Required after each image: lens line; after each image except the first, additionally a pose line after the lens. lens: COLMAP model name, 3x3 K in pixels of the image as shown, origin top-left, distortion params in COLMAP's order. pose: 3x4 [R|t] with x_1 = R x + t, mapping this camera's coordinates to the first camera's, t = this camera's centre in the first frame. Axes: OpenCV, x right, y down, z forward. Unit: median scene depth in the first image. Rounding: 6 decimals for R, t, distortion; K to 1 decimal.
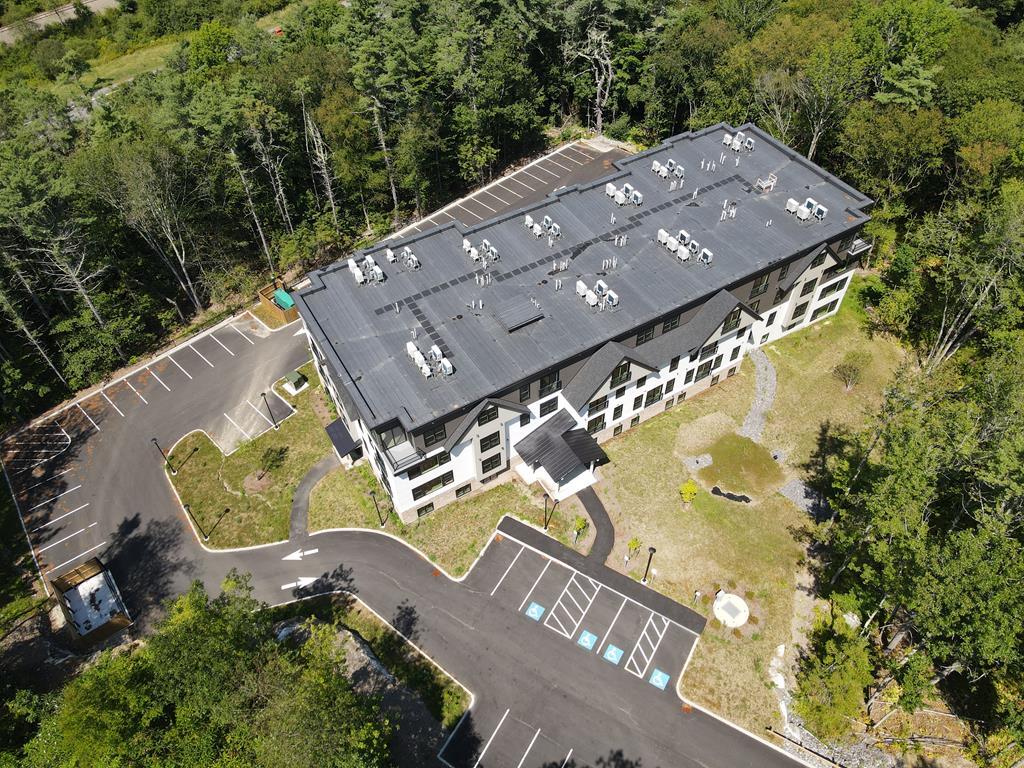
lens RADIAL K [[753.1, 0, 531.1], [0, 753.1, 387.1], [0, 0, 1]] dist [0.012549, 0.005267]
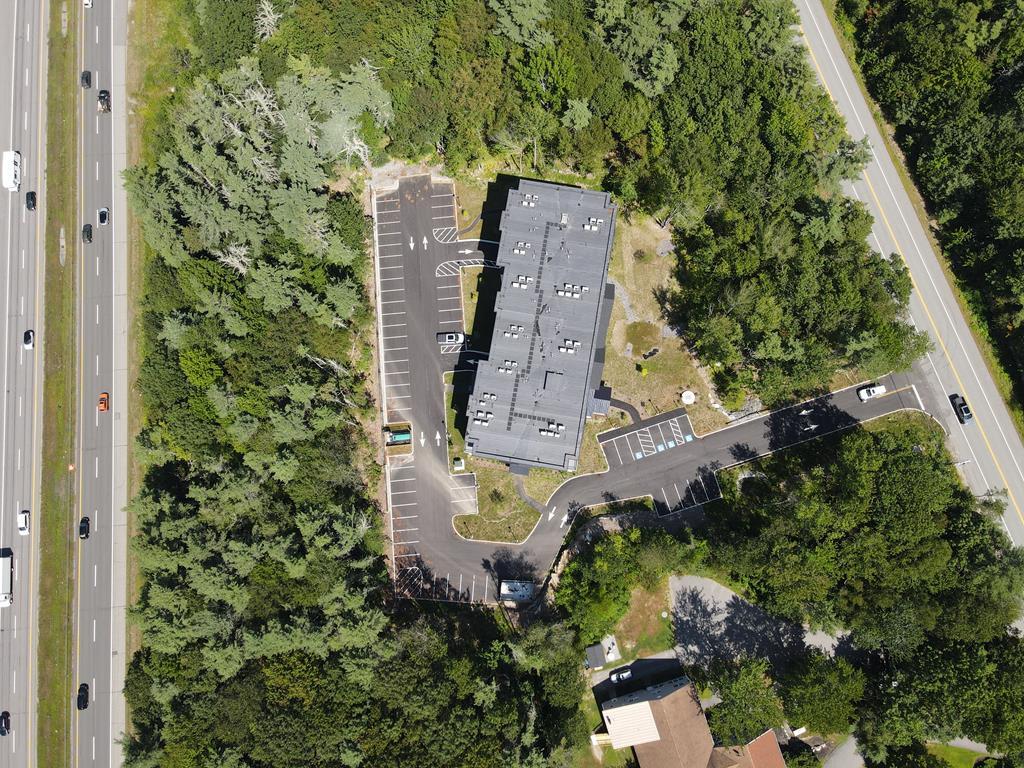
lens RADIAL K [[753.1, 0, 537.8], [0, 753.1, 379.9], [0, 0, 1]] dist [0.012549, 0.005267]
pose [[0.654846, -0.746008, 0.121036, -0.303303], [0.558808, 0.585766, 0.587037, -1.386440], [-0.508832, -0.316783, 0.800461, -0.696885]]
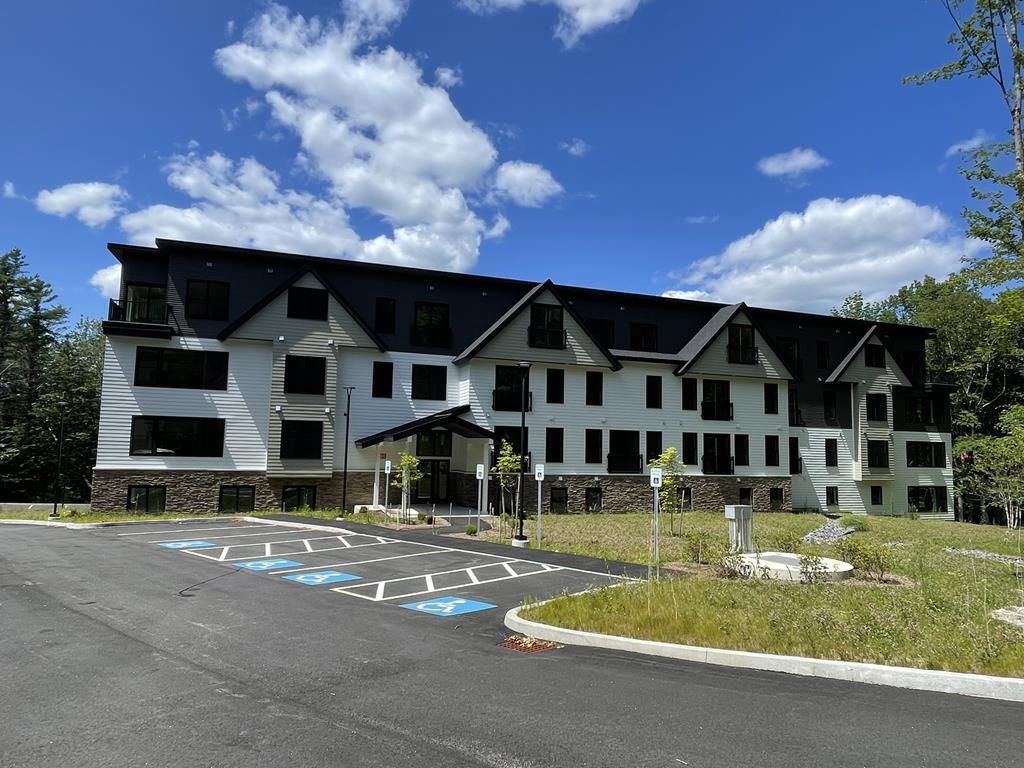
lens RADIAL K [[649.9, 0, 518.1], [0, 649.9, 386.1], [0, 0, 1]] dist [0.014392, -0.011988]
pose [[0.978846, 0.003850, -0.204562, 0.200661], [-0.169346, 0.576317, -0.799487, 0.434374], [0.114815, 0.817217, 0.564778, 0.719487]]
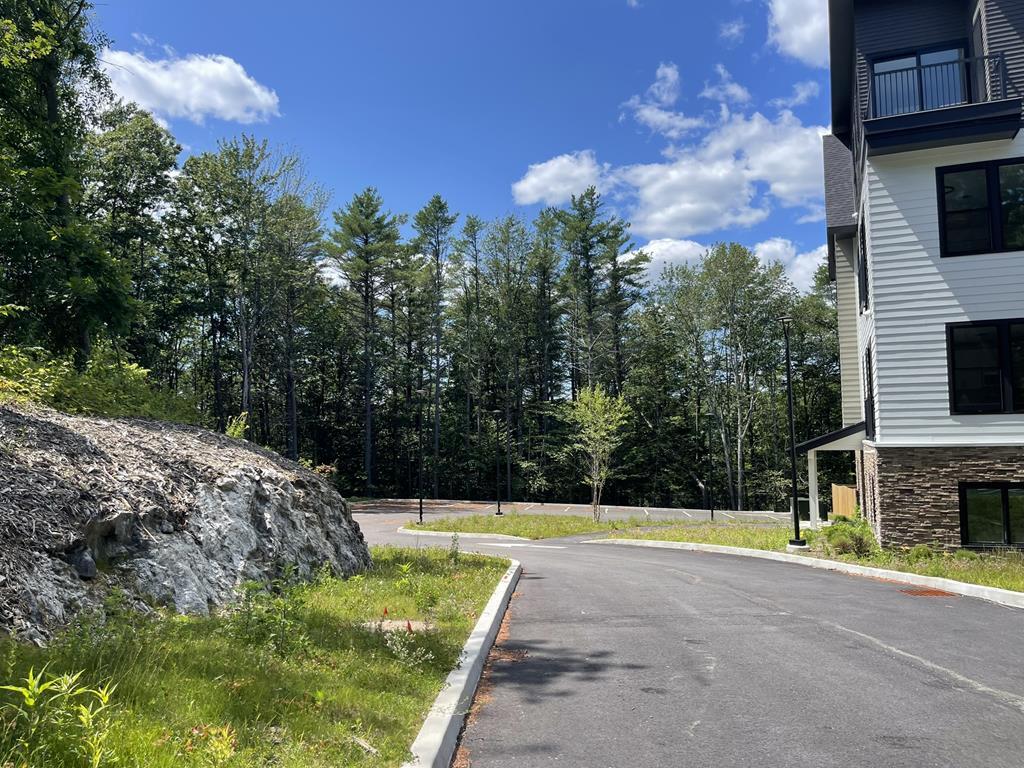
lens RADIAL K [[798.9, 0, 512.6], [0, 798.9, 387.2], [0, 0, 1]] dist [0.058891, -0.080593]
pose [[0.603590, -0.053104, -0.795524, -0.038978], [-0.602309, 0.623392, -0.498604, 0.343078], [0.522402, 0.780104, 0.344288, 0.822928]]
